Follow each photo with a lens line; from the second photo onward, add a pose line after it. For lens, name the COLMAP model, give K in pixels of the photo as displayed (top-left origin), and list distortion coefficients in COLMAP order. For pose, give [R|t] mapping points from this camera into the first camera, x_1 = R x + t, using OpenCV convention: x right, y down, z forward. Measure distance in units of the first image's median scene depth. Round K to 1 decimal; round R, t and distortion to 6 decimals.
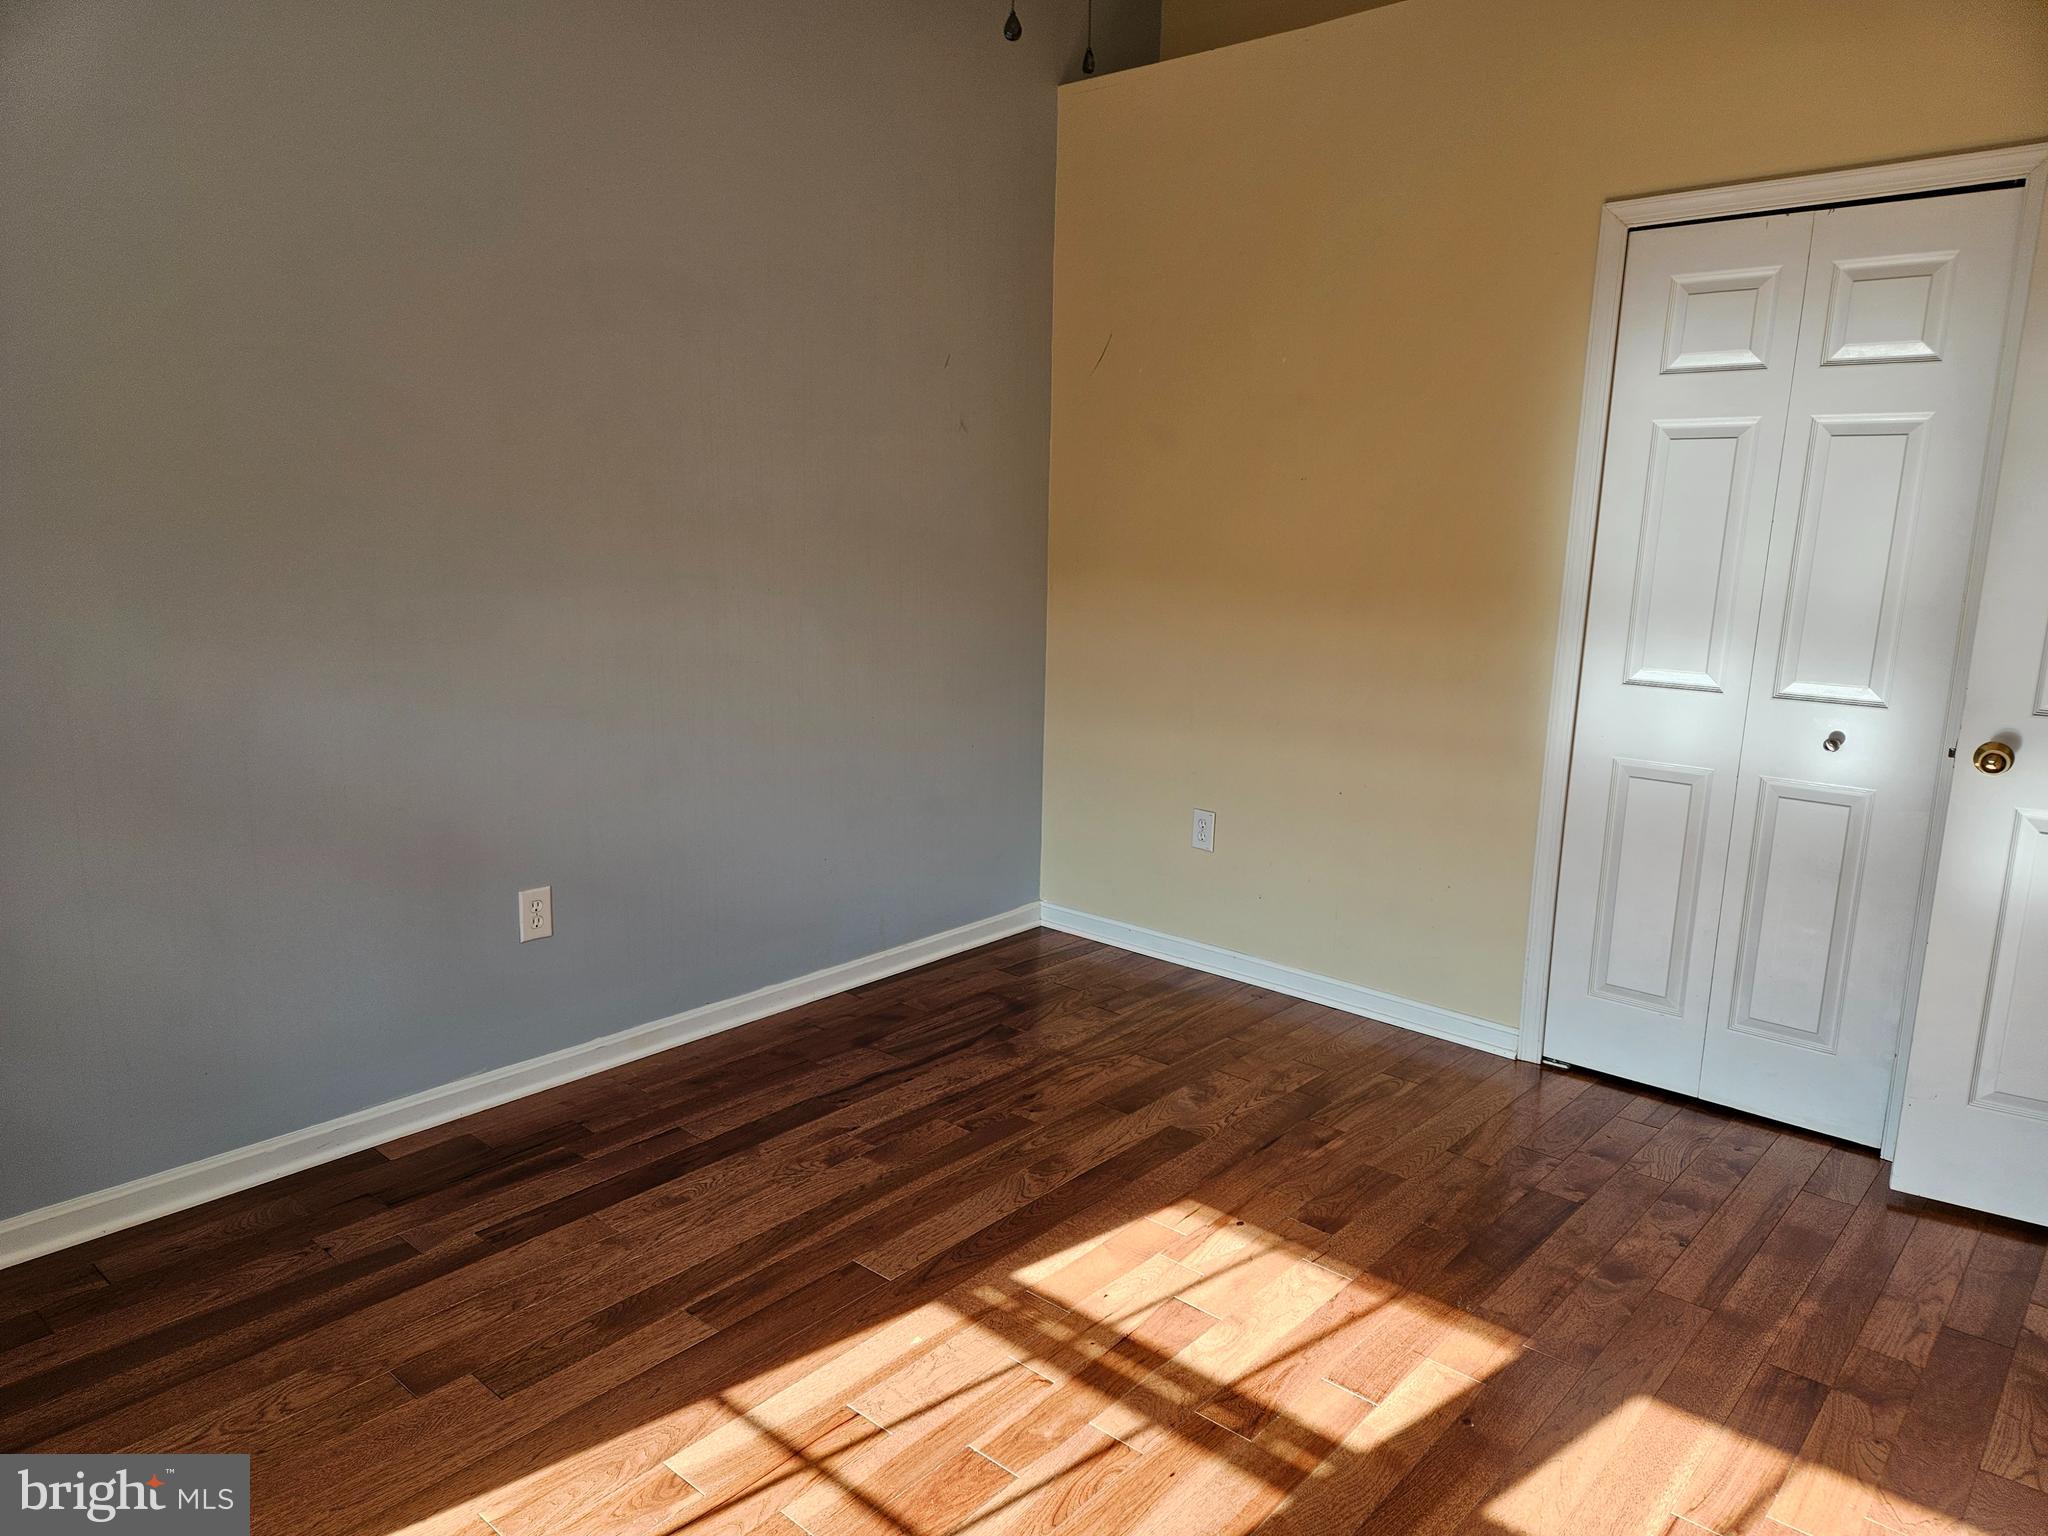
lens RADIAL K [[1361.6, 0, 1026.8], [0, 1361.6, 769.2], [0, 0, 1]] dist [0.081583, -0.057825]
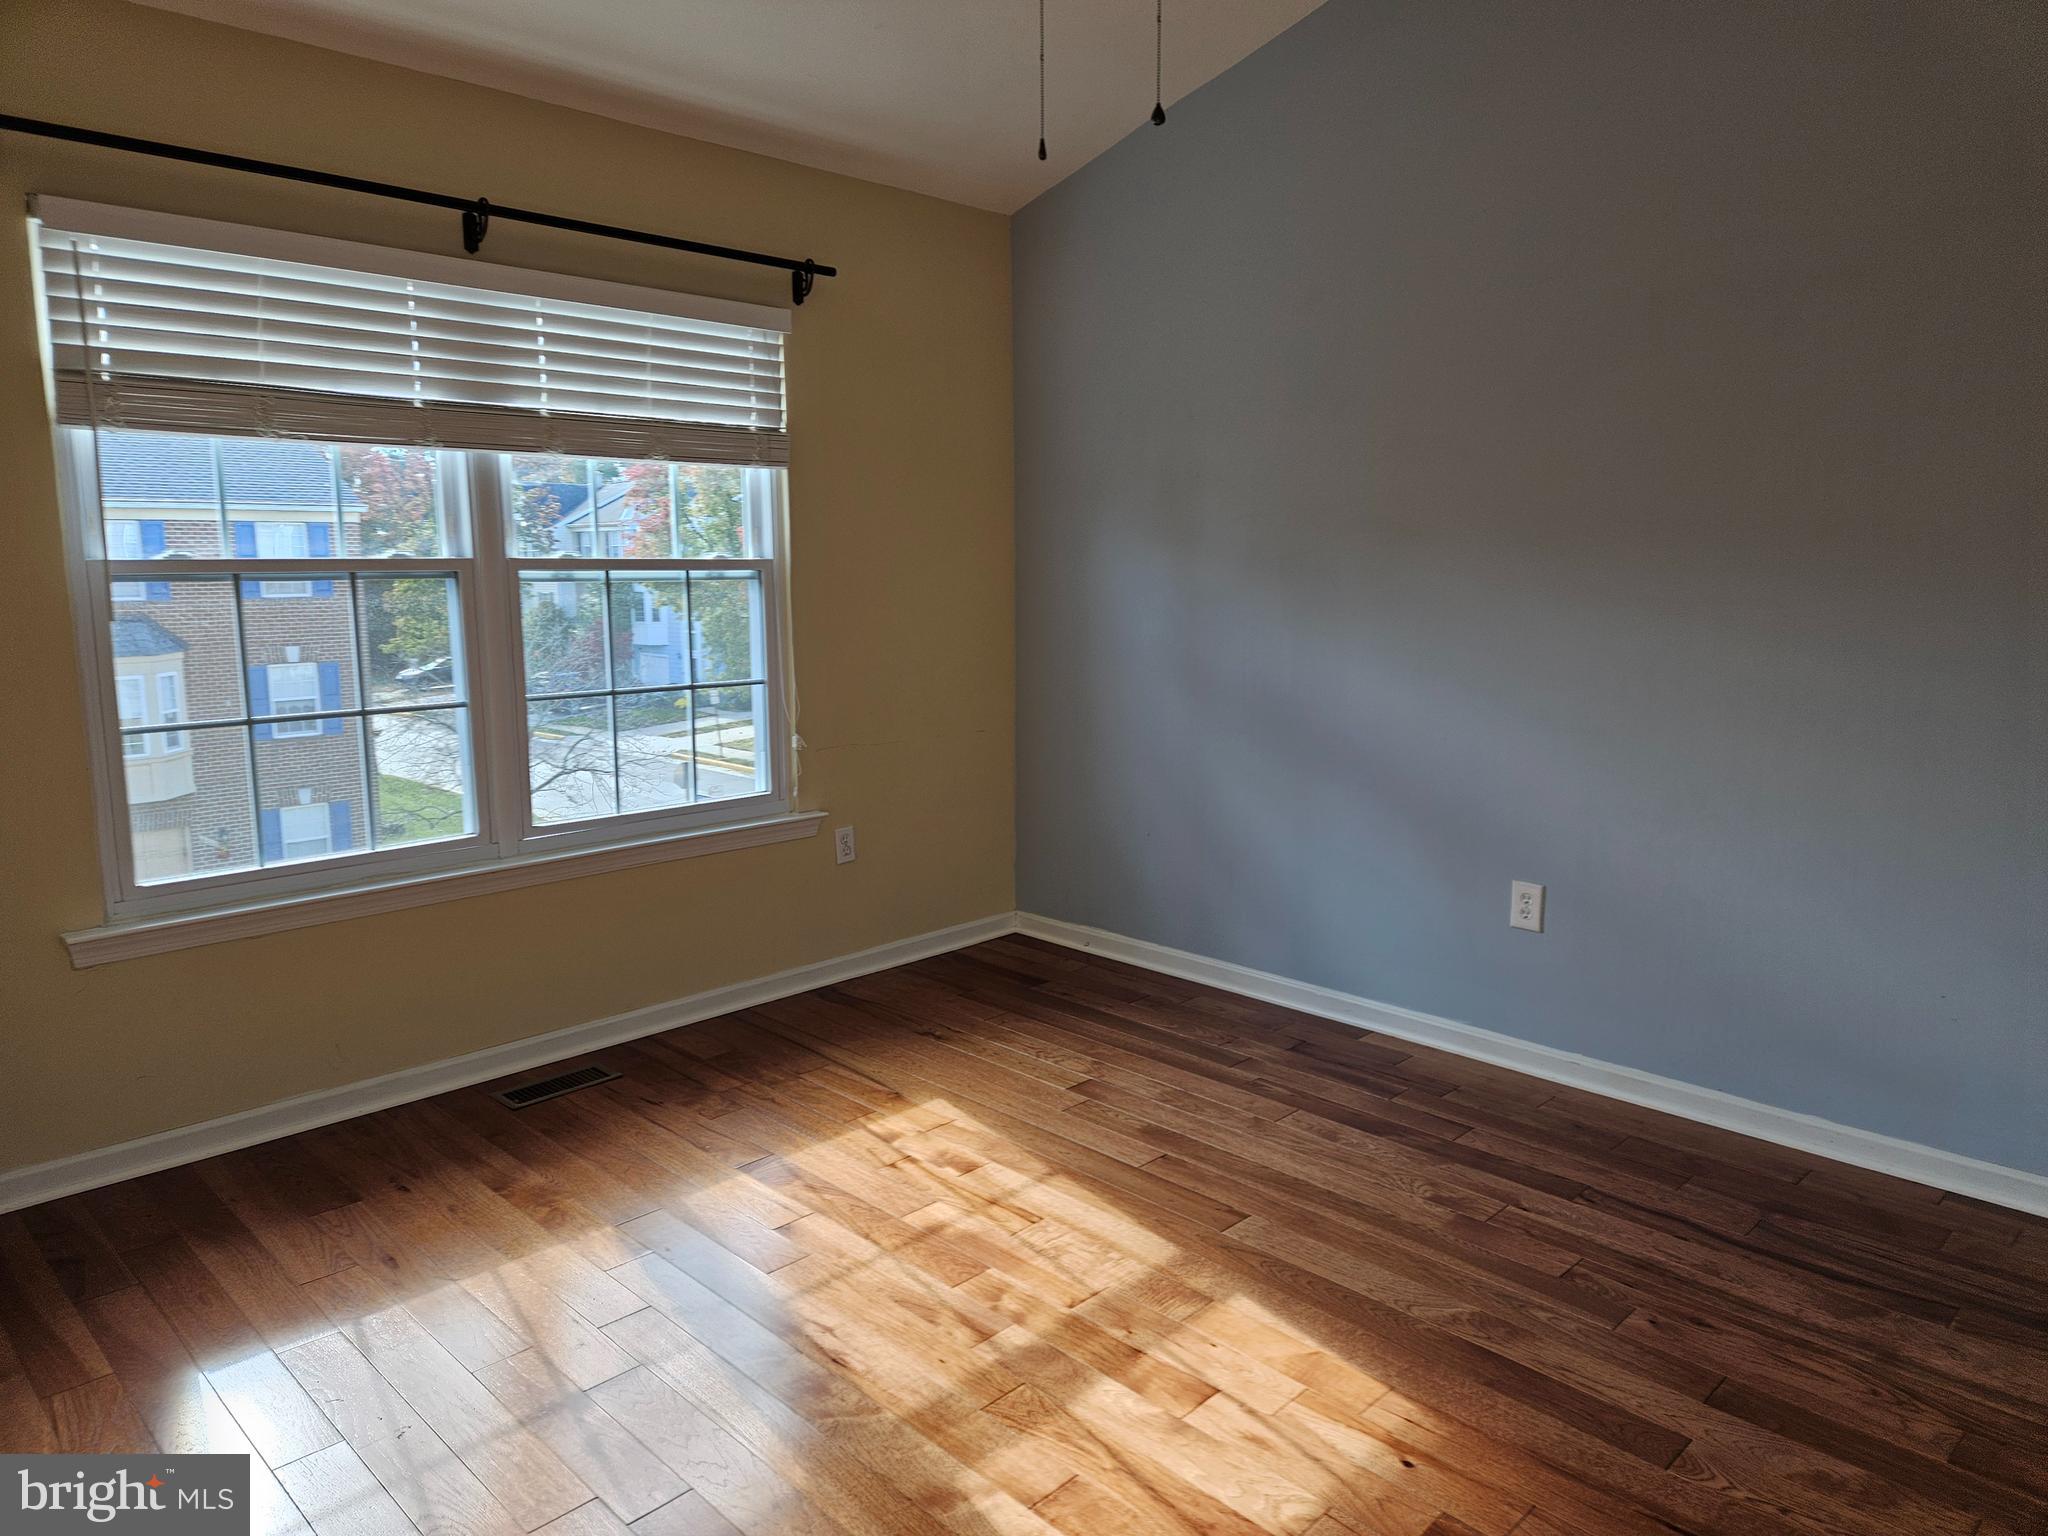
lens RADIAL K [[1361.6, 0, 1026.2], [0, 1361.6, 762.8], [0, 0, 1]] dist [0.081583, -0.057825]
pose [[-0.073429, 0.134555, -0.988182, 0.818009], [-0.173980, 0.973934, 0.145543, -0.105867], [0.982008, 0.182611, -0.048105, 0.728851]]
